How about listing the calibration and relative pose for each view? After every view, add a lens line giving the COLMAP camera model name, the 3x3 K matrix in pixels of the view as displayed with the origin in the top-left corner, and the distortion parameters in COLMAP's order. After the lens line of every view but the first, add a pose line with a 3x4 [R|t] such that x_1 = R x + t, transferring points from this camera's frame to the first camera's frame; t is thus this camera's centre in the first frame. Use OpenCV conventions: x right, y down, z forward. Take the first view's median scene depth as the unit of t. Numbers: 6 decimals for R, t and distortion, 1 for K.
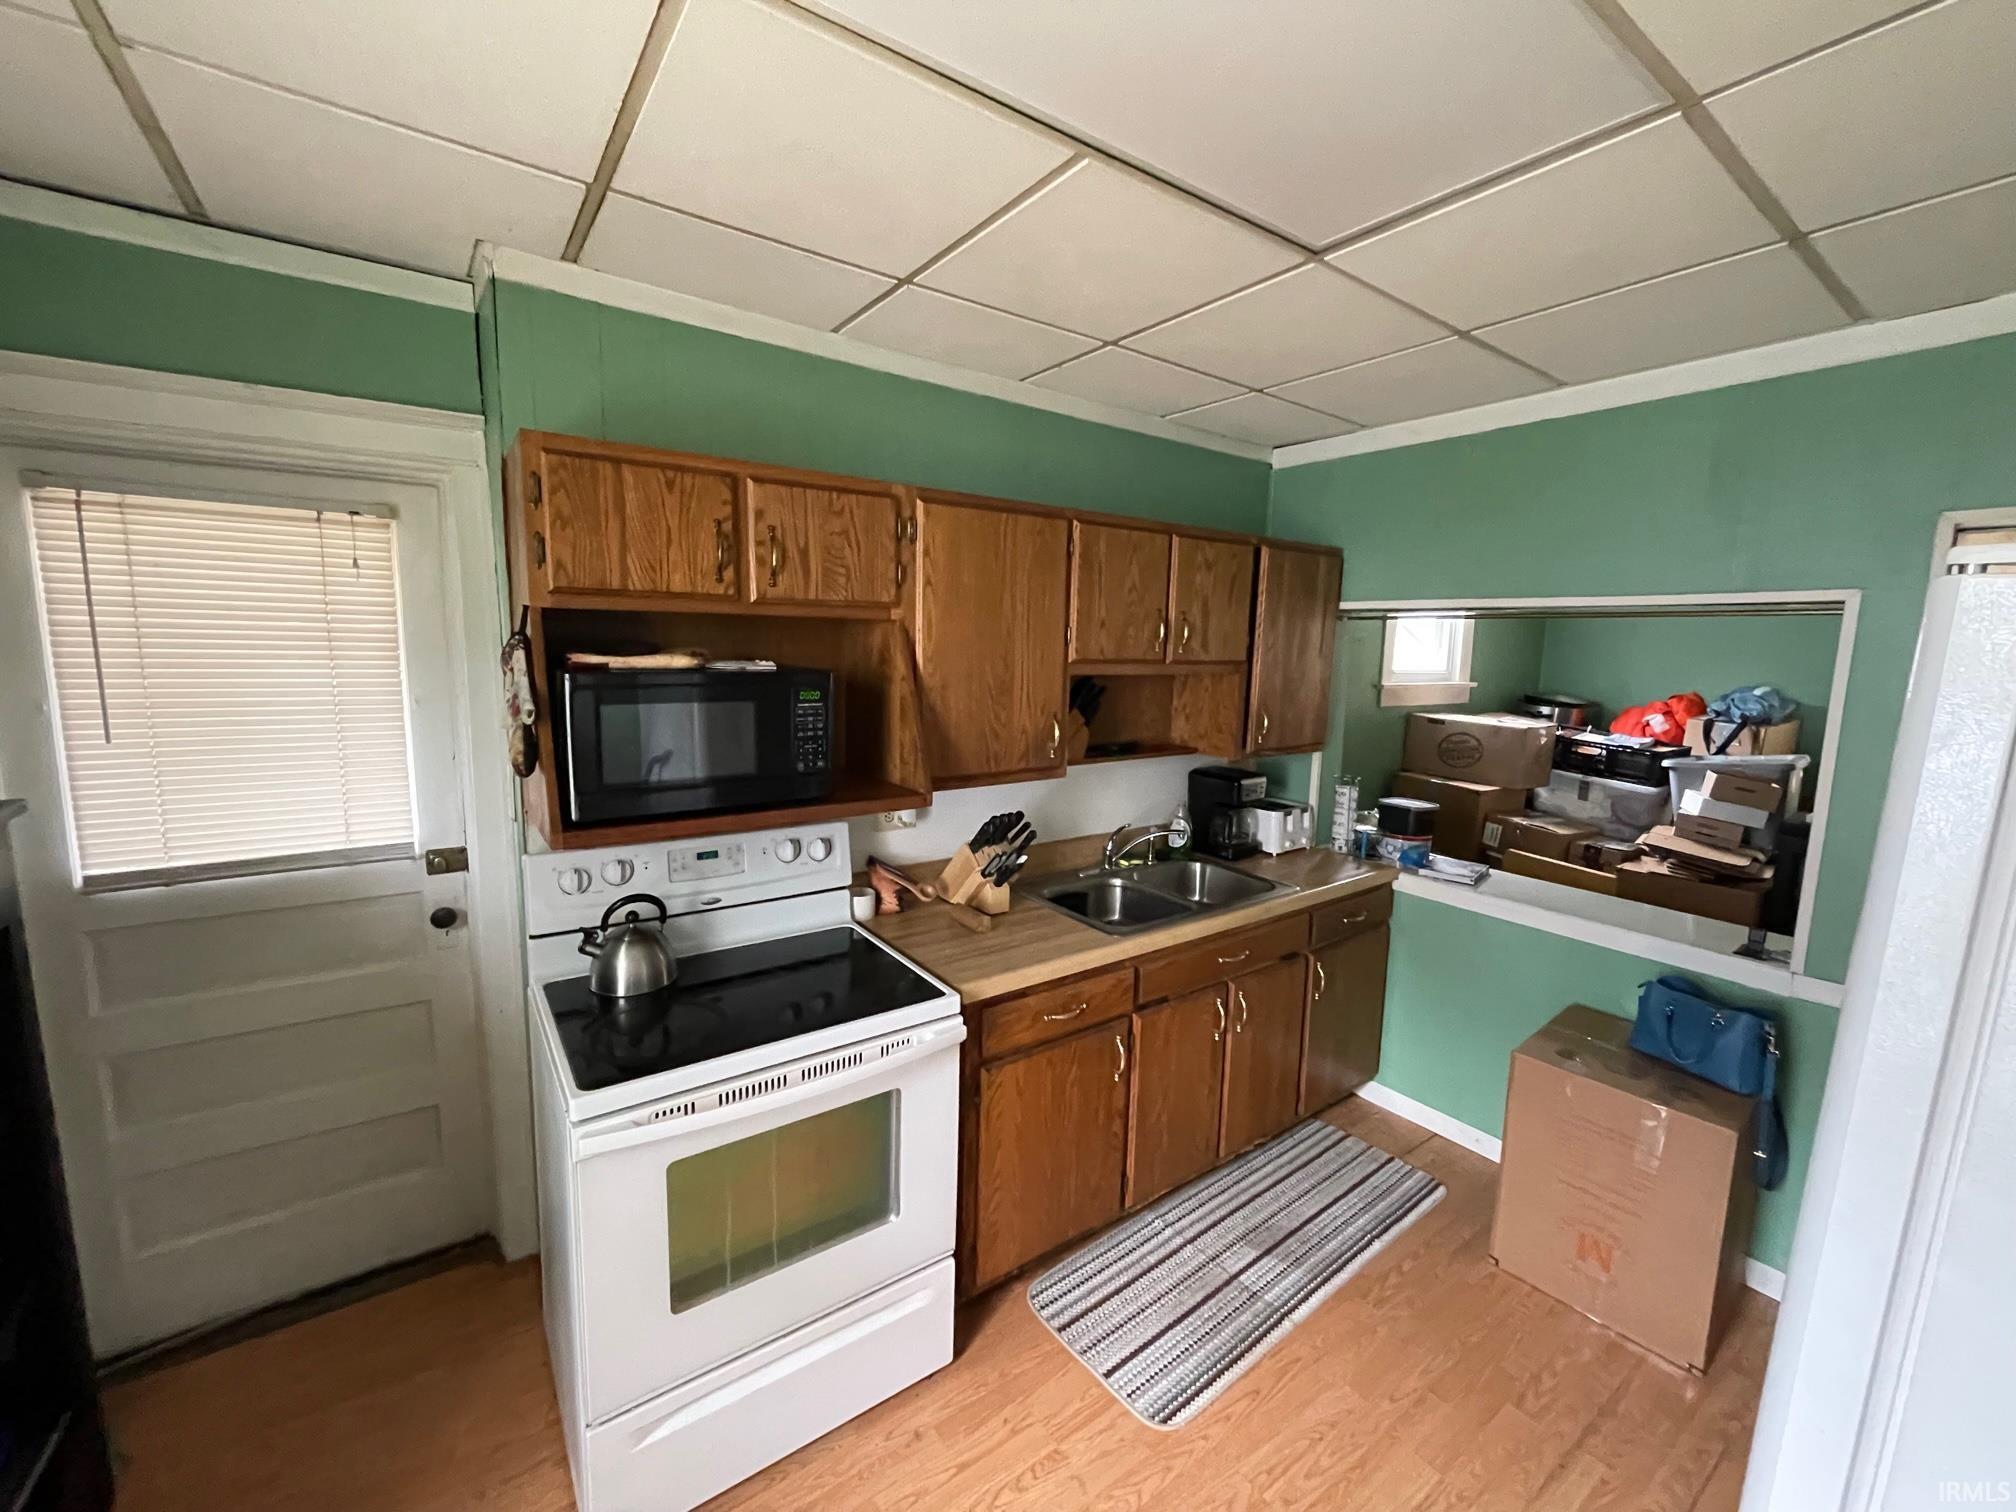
lens RADIAL K [[813.6, 0, 1008.0], [0, 813.6, 756.0], [0, 0, 1]] dist [-0.001305, -0.000159]
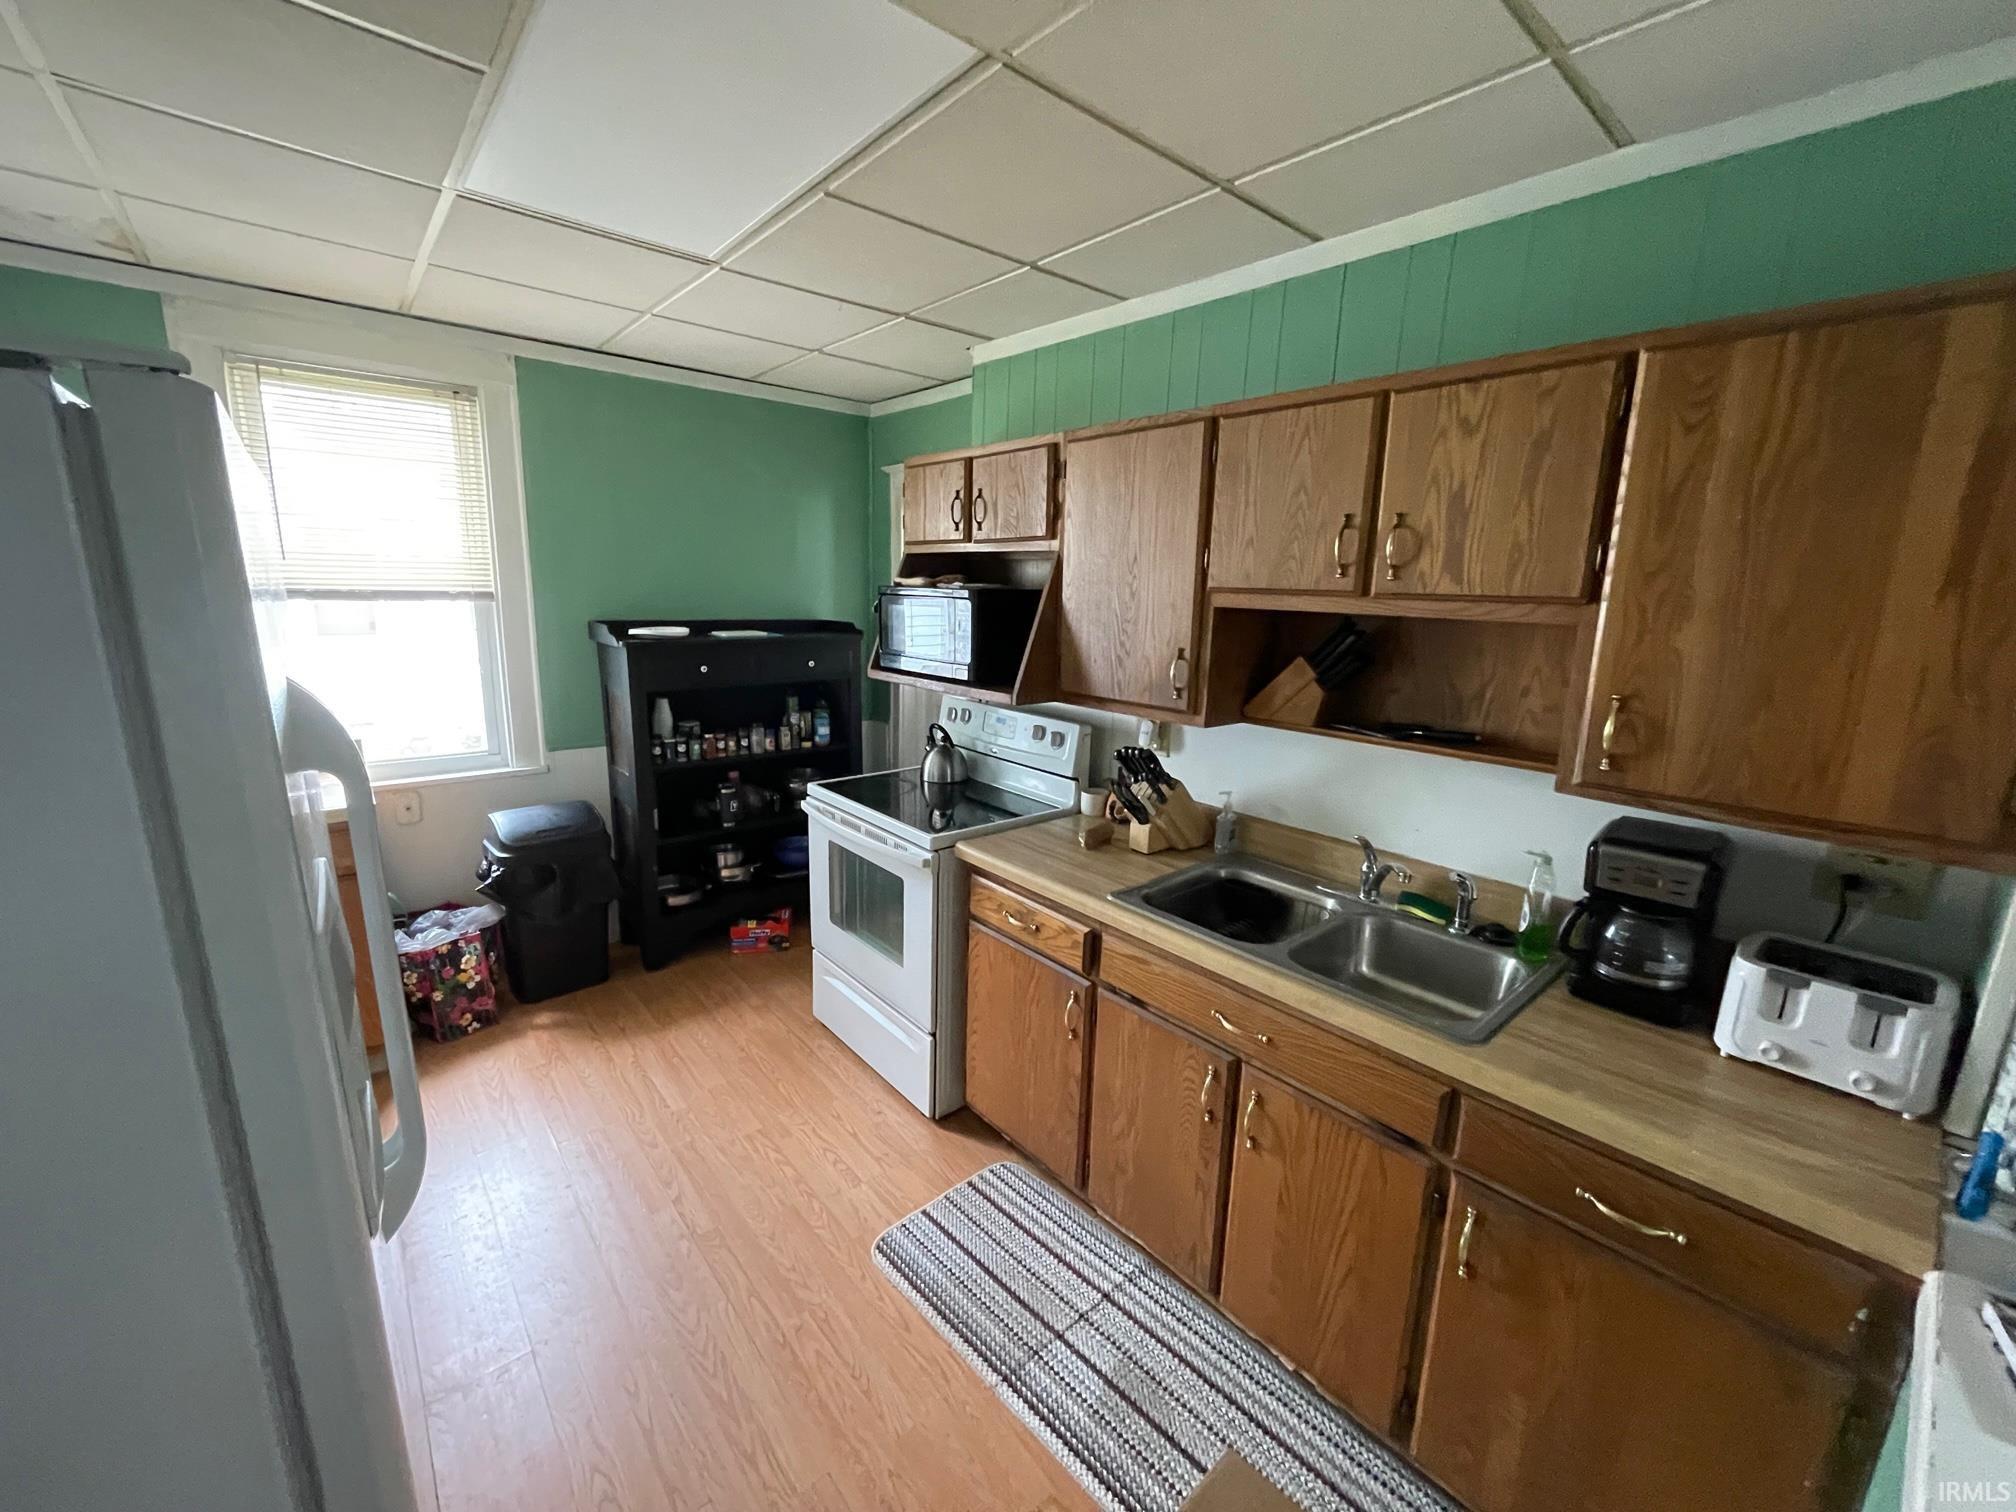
lens RADIAL K [[808.0, 0, 1008.0], [0, 808.0, 756.0], [0, 0, 1]] dist [0.000533, -0.000113]
pose [[0.086453, 0.186298, -0.978682, 1.010812], [-0.166762, 0.971206, 0.170143, -0.062949], [0.982200, 0.148497, 0.115031, 0.804224]]
